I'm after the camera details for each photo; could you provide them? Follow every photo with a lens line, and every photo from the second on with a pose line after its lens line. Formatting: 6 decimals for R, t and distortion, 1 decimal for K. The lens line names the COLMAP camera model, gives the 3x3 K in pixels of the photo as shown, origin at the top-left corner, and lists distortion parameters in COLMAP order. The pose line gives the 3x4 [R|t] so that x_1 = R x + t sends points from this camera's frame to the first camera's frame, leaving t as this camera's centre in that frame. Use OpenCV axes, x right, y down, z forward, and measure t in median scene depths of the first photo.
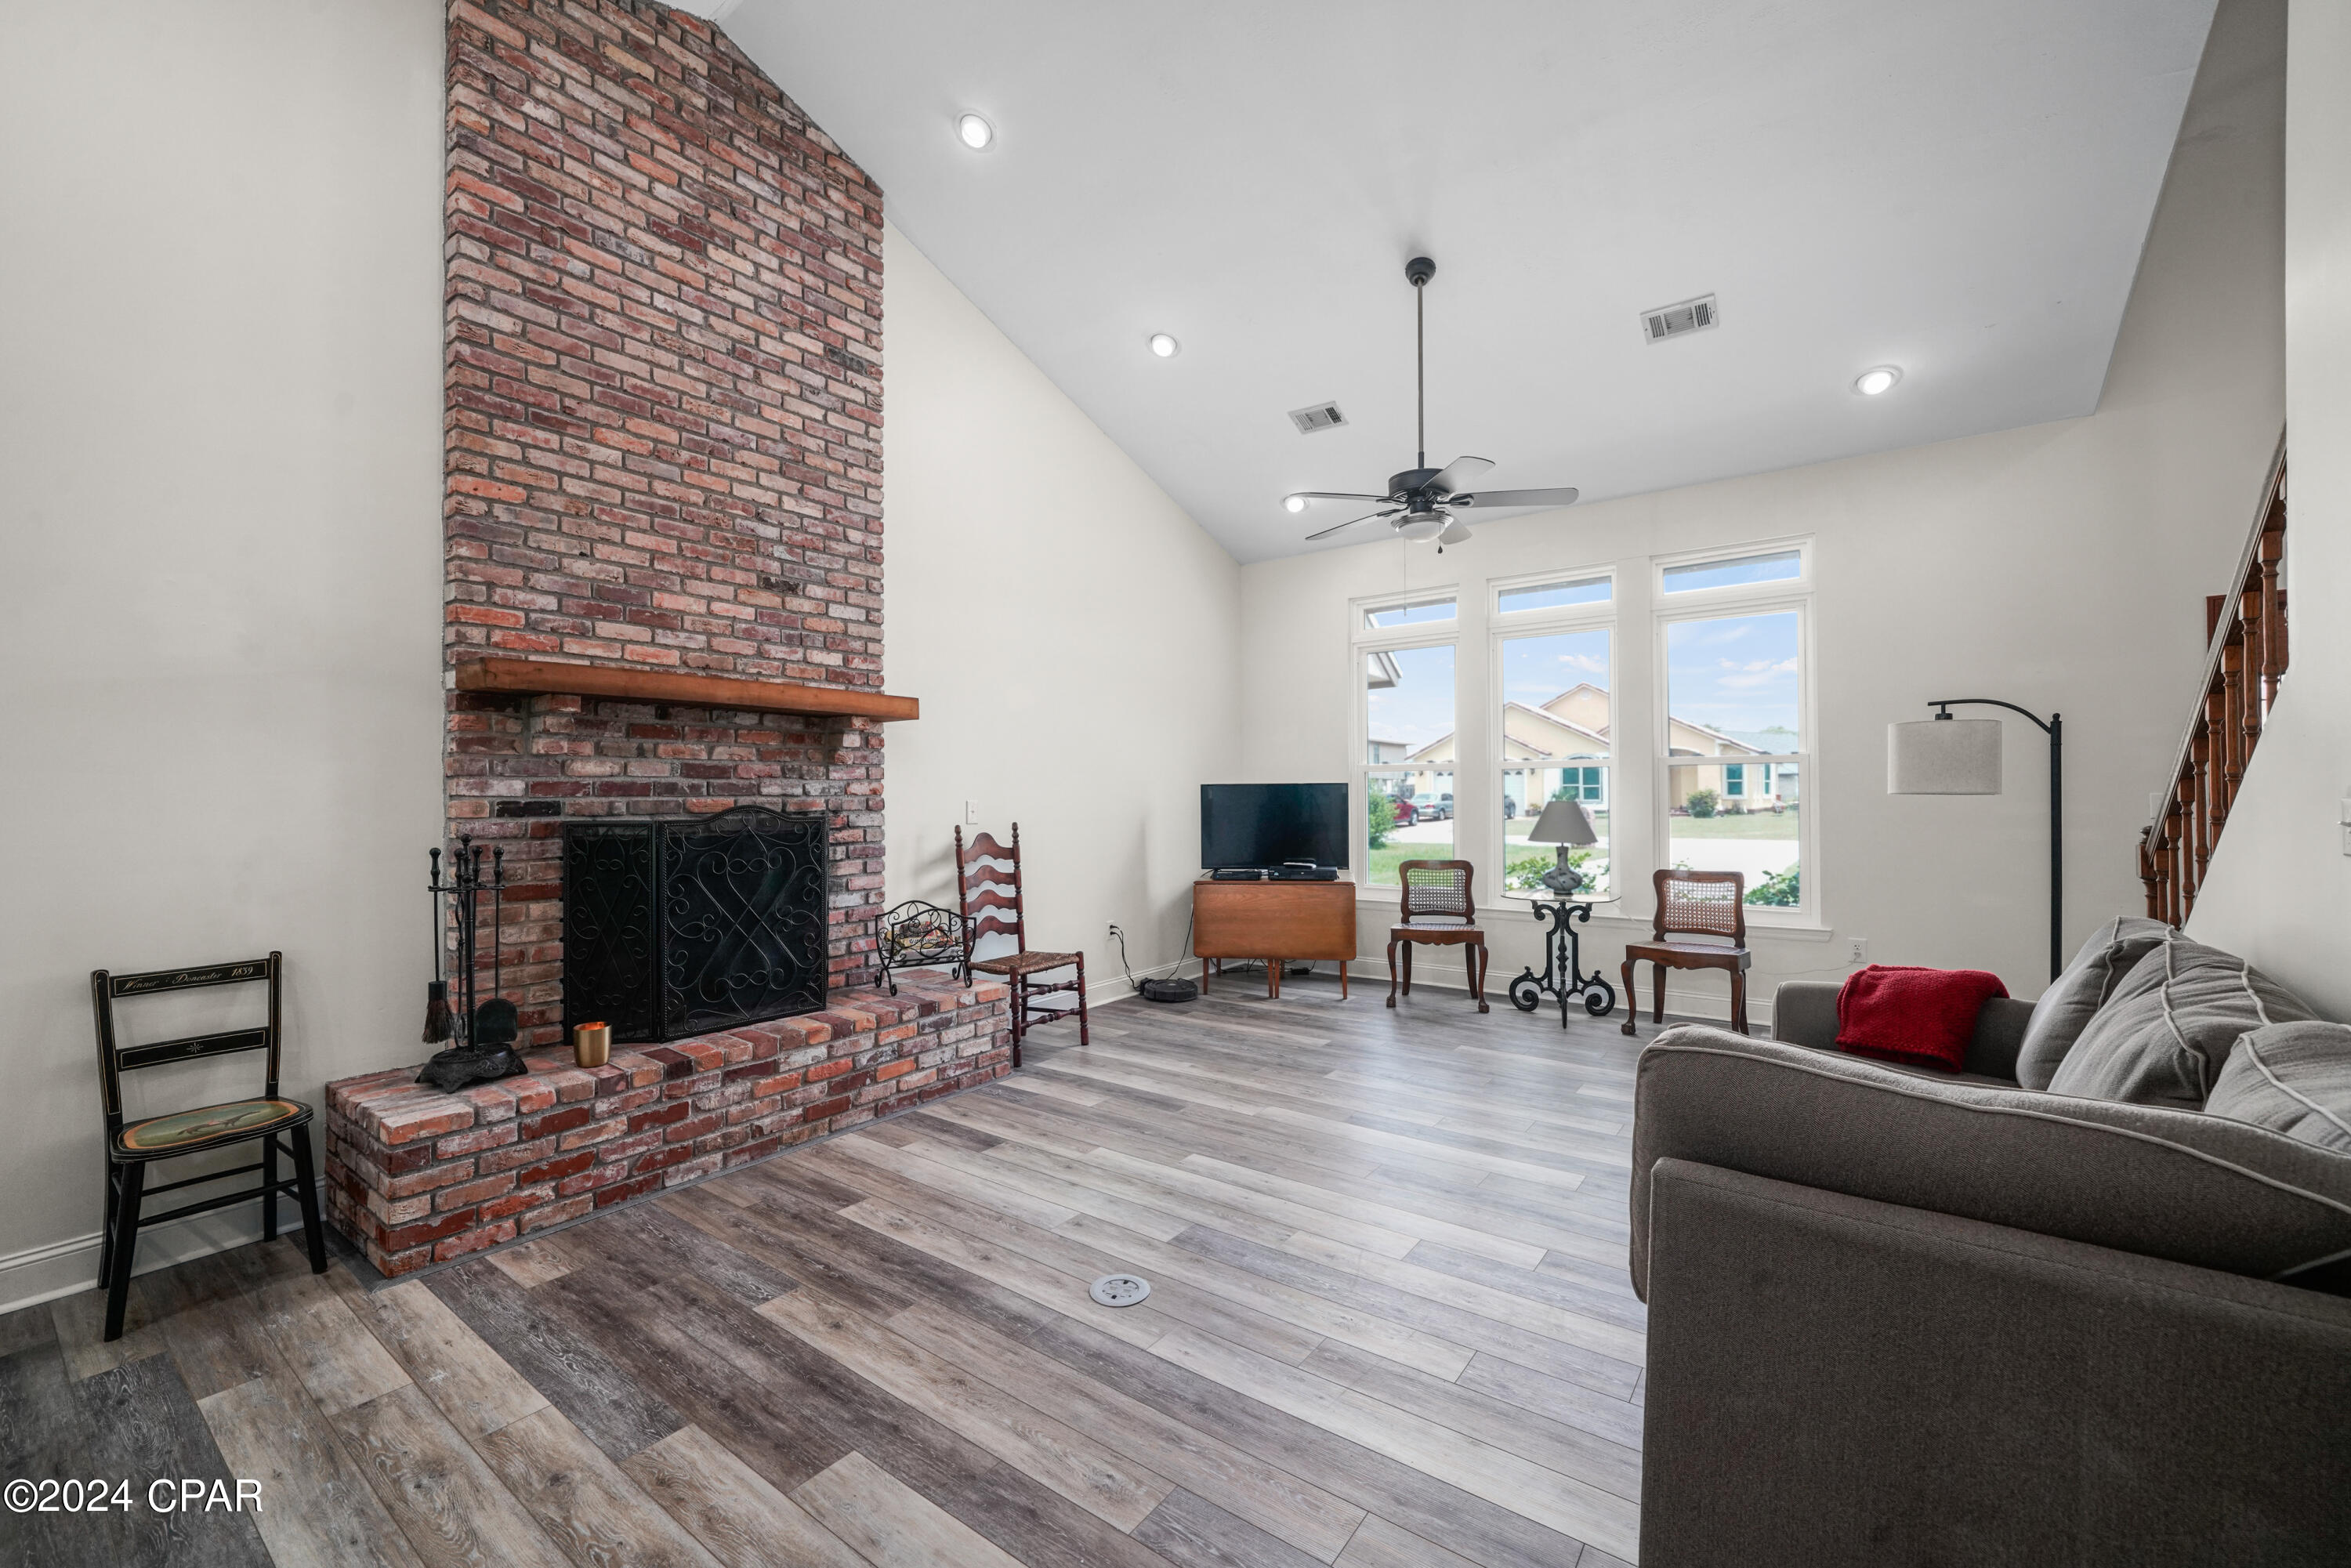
lens RADIAL K [[936.1, 0, 1168.4], [0, 936.1, 785.5], [0, 0, 1]] dist [-0.007236, 0.003280]
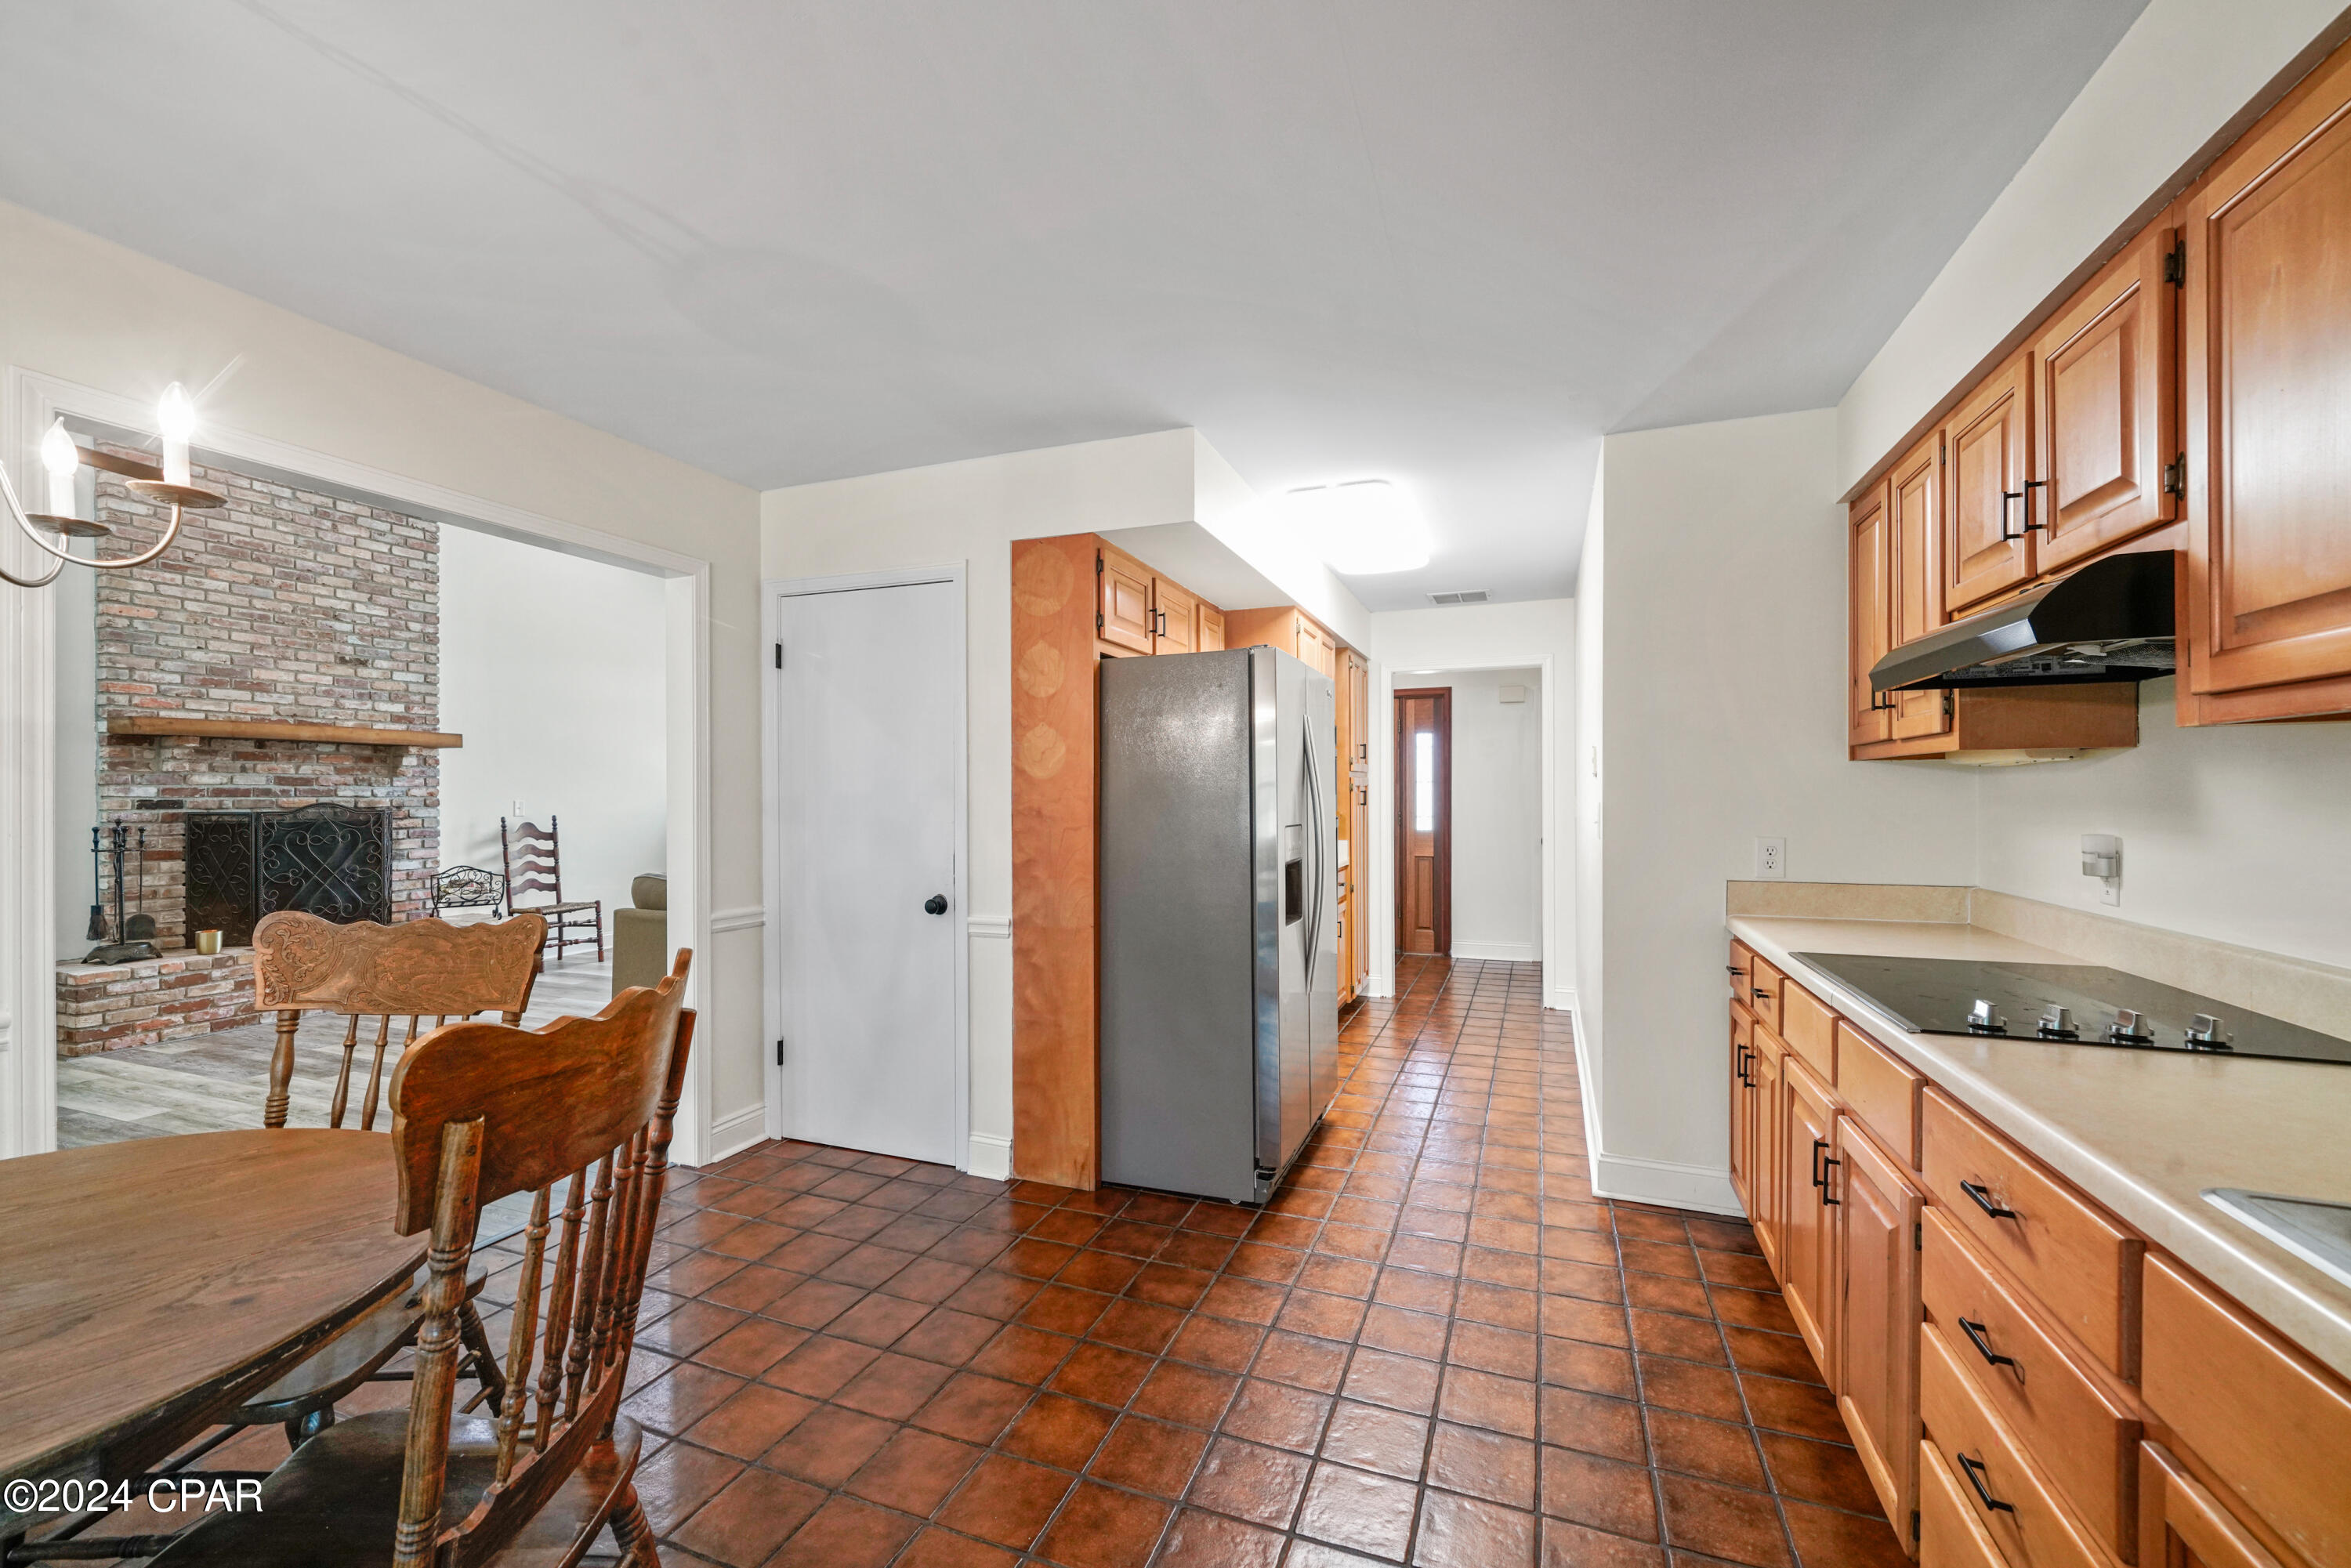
lens RADIAL K [[936.1, 0, 1164.2], [0, 936.1, 793.1], [0, 0, 1]] dist [-0.007236, 0.003280]
pose [[0.964995, 0.003010, 0.262251, 0.522232], [-0.004479, 0.999977, 0.005005, -0.009834], [-0.262230, -0.006005, 0.964987, -0.926085]]
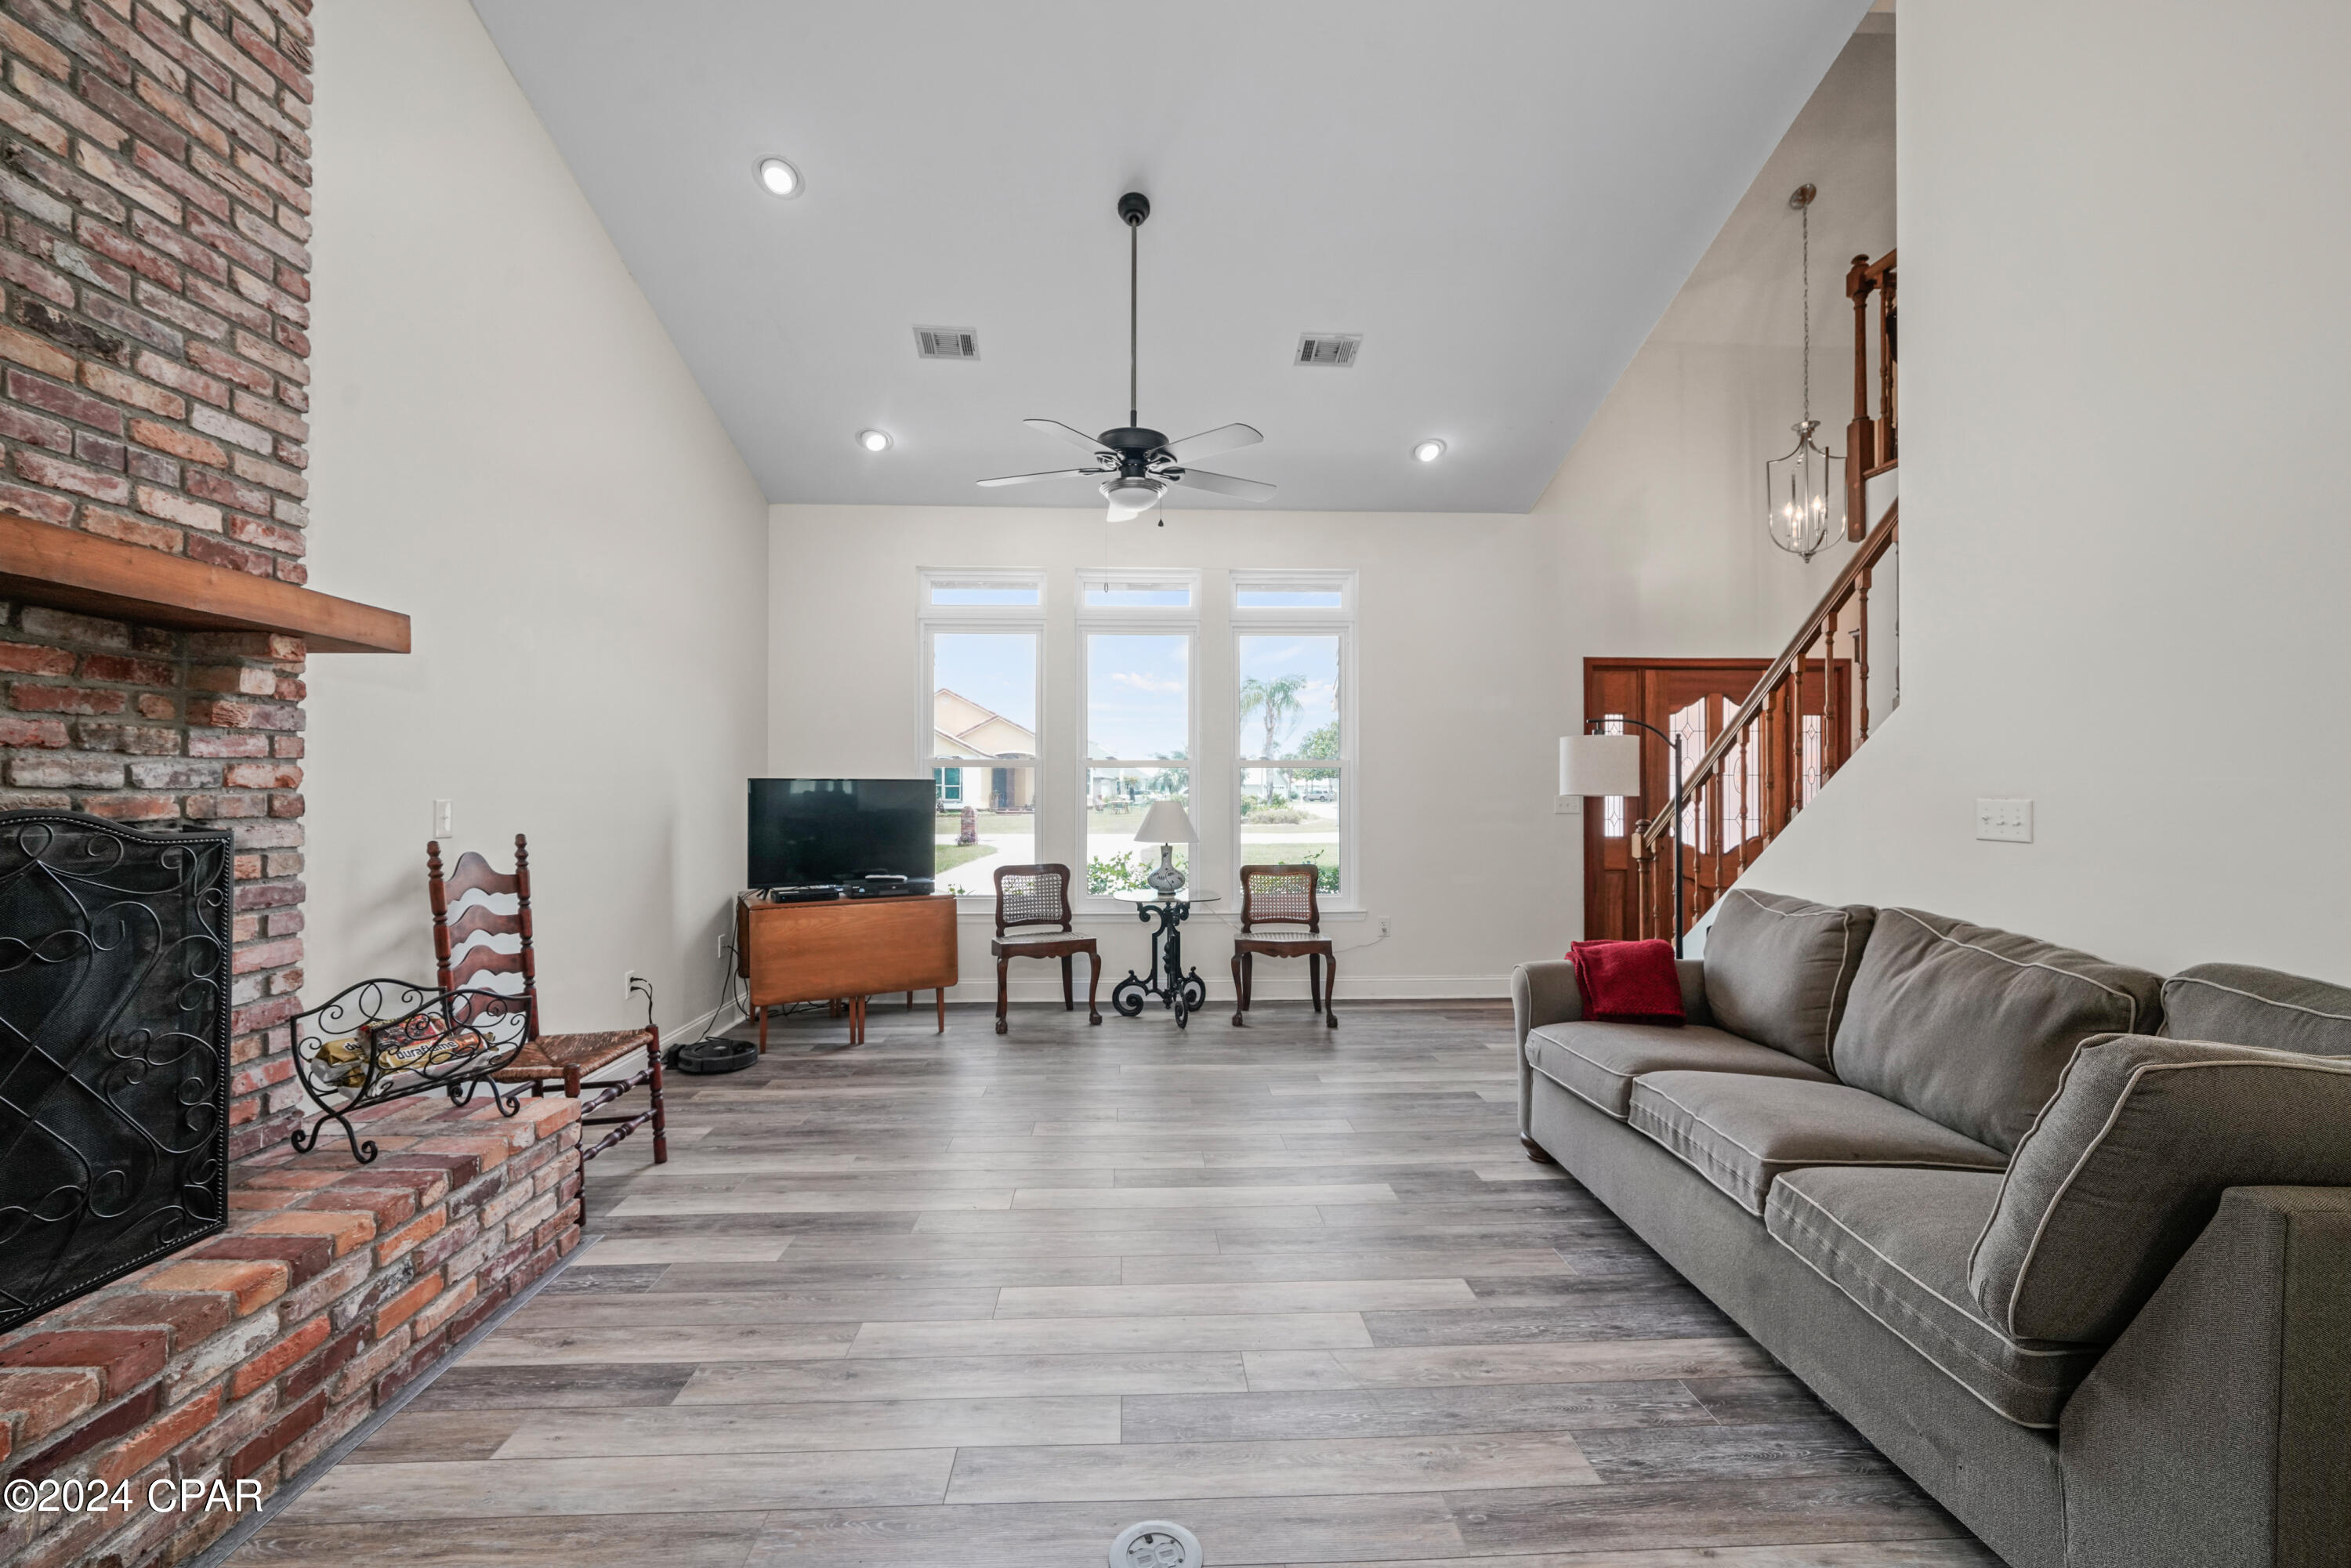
lens RADIAL K [[936.1, 0, 1160.9], [0, 936.1, 782.5], [0, 0, 1]] dist [-0.007236, 0.003280]
pose [[0.779819, 0.012602, 0.625878, -0.307662], [-0.011283, 0.999918, -0.006075, 0.005294], [-0.625904, -0.002324, 0.779897, 0.332270]]
